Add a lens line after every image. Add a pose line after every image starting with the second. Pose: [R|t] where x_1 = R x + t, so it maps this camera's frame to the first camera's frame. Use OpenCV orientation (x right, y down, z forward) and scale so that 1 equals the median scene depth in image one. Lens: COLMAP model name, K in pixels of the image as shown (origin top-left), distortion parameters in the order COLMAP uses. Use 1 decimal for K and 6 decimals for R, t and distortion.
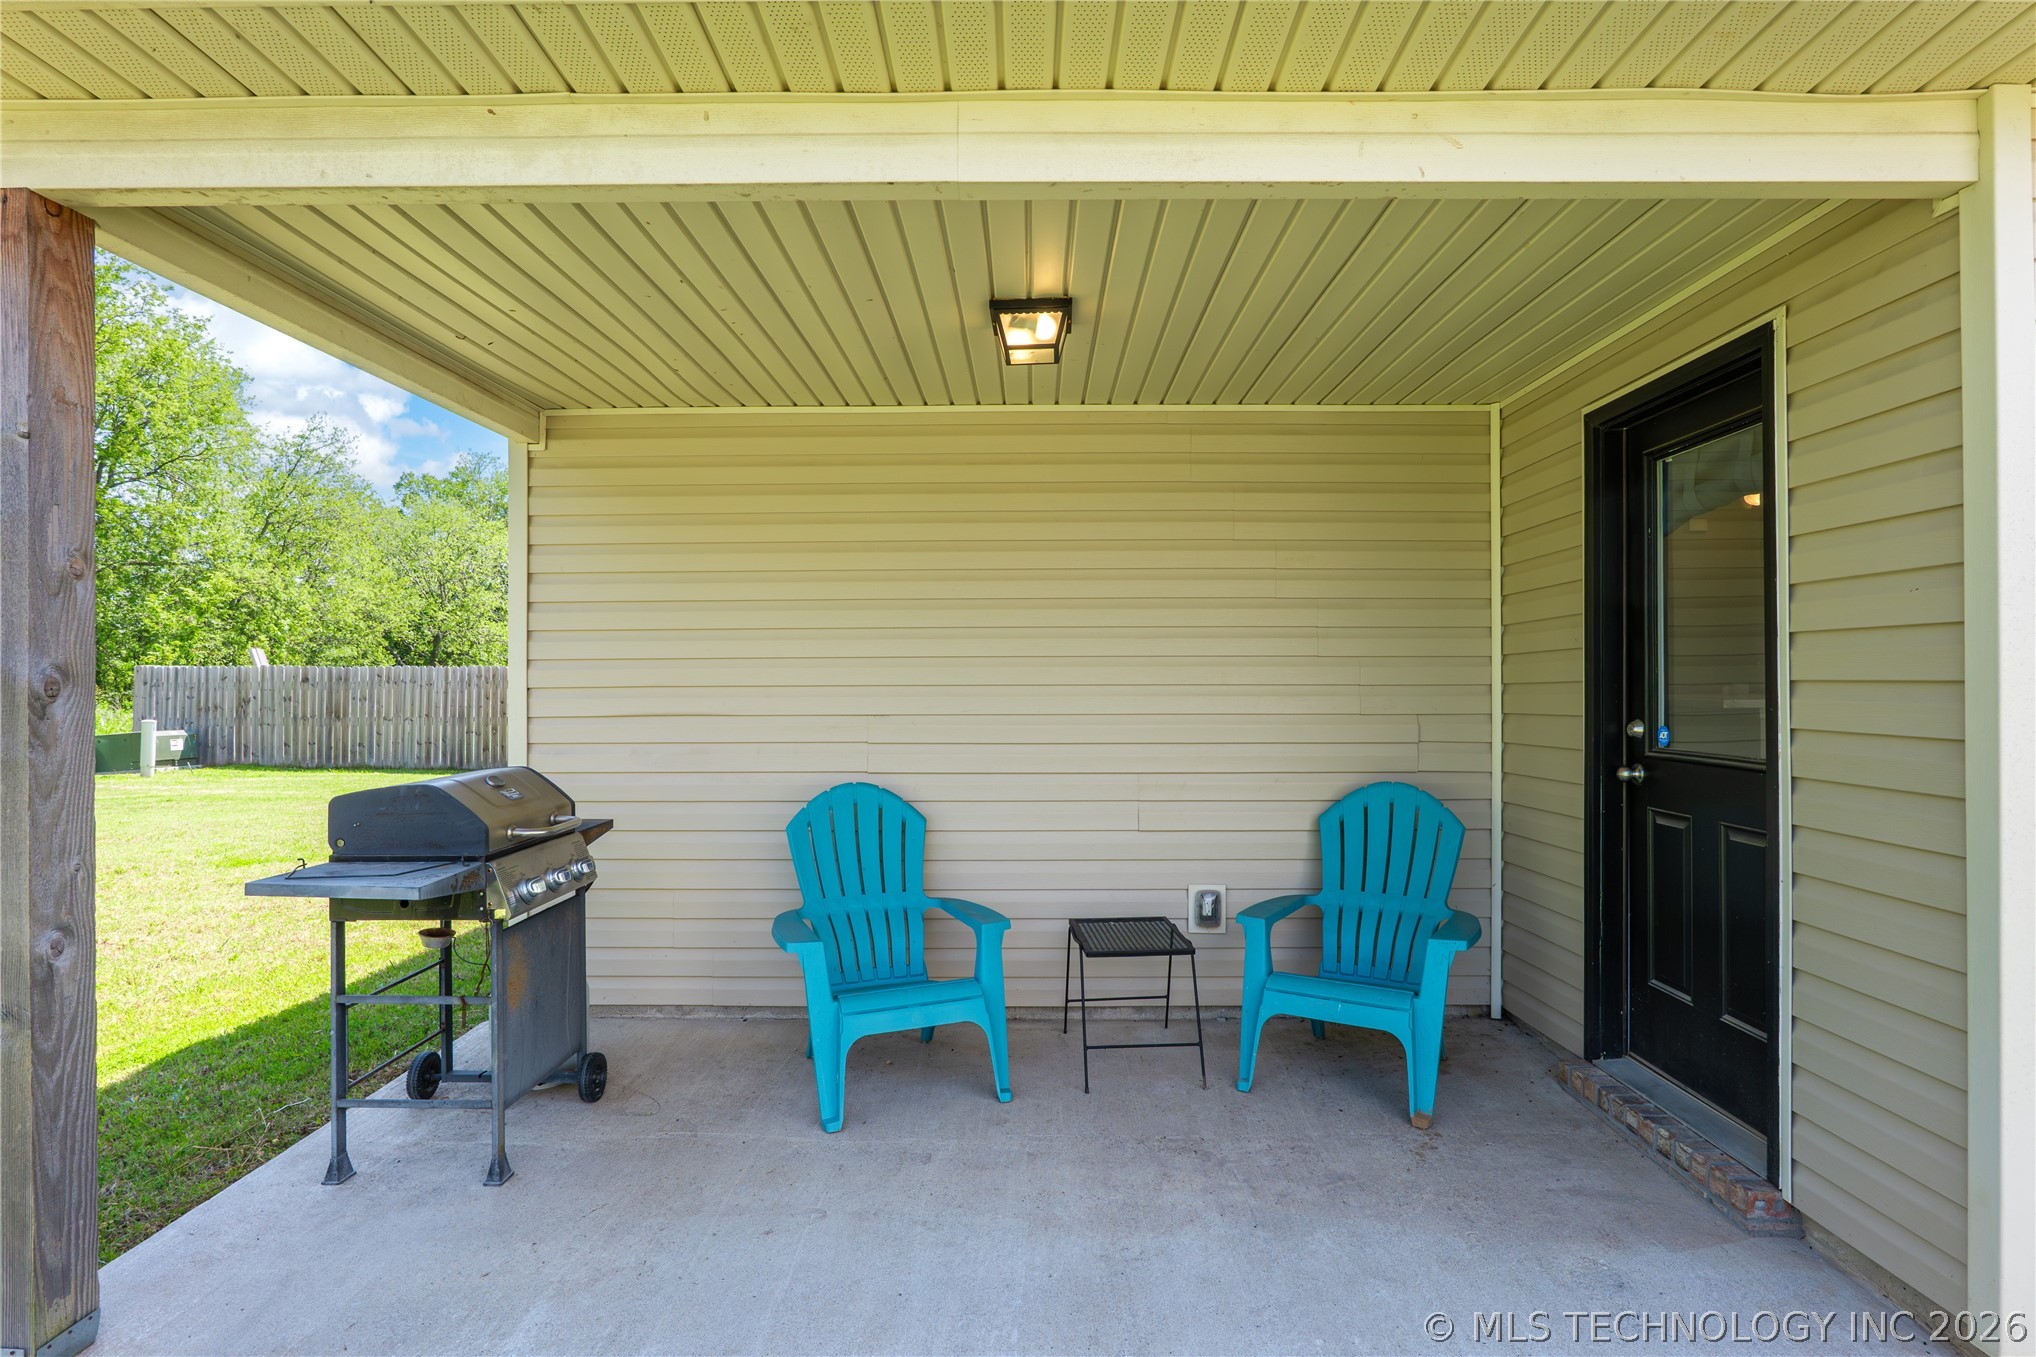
lens RADIAL K [[1090.5, 0, 1021.1], [0, 1090.5, 680.3], [0, 0, 1]] dist [-0.022346, 0.012326]
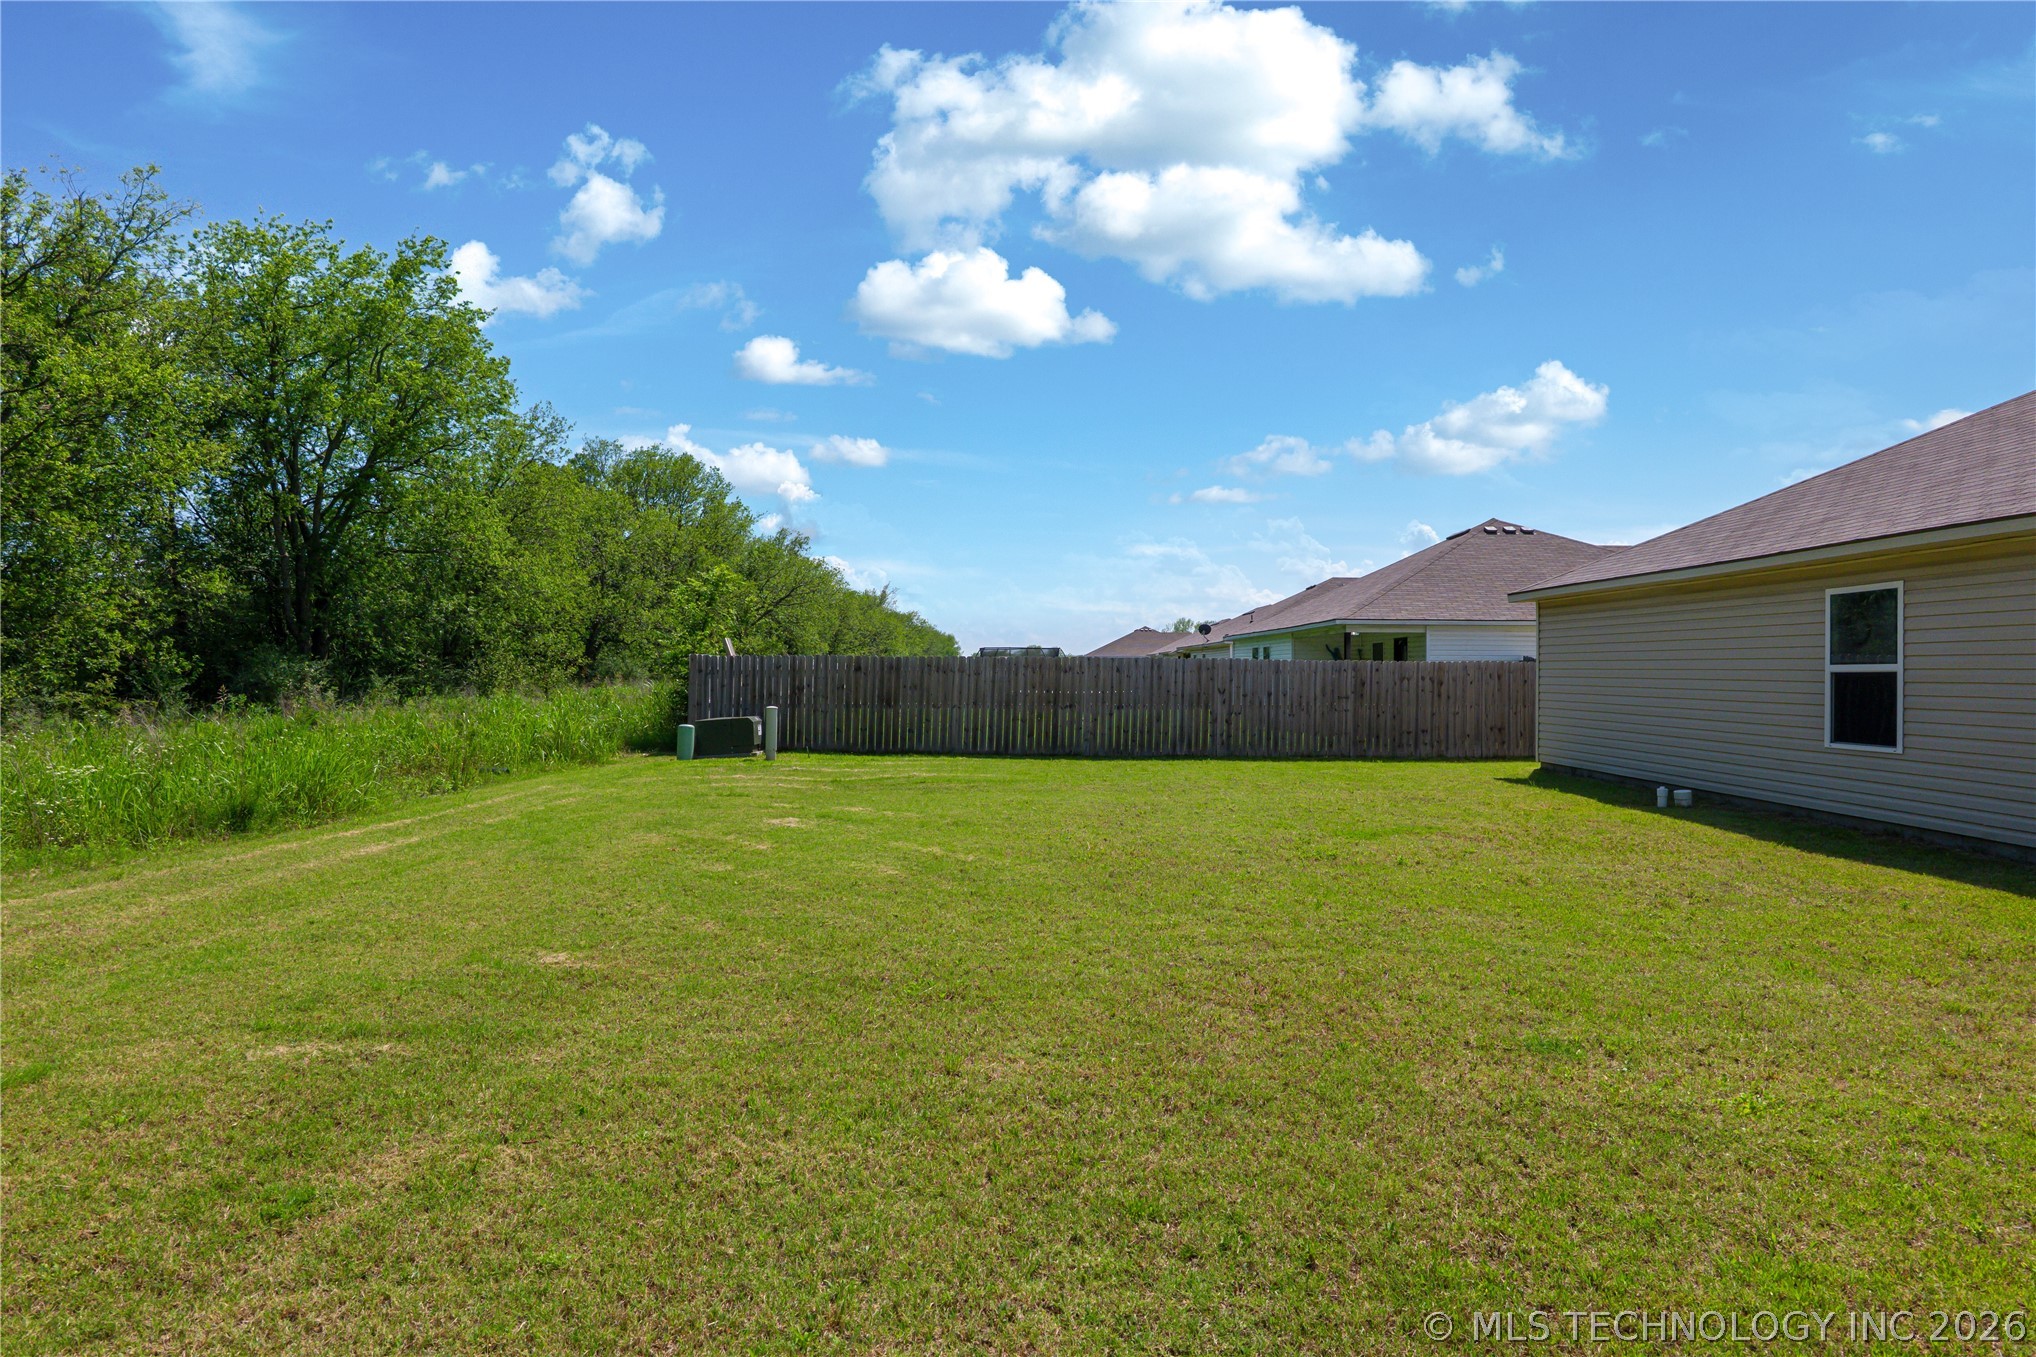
lens RADIAL K [[1090.5, 0, 1028.8], [0, 1090.5, 675.6], [0, 0, 1]] dist [-0.022346, 0.012326]
pose [[0.999898, 0.006355, 0.012816, -0.508339], [-0.006421, 0.999966, 0.005126, 0.000119], [-0.012783, -0.005207, 0.999905, -0.055929]]
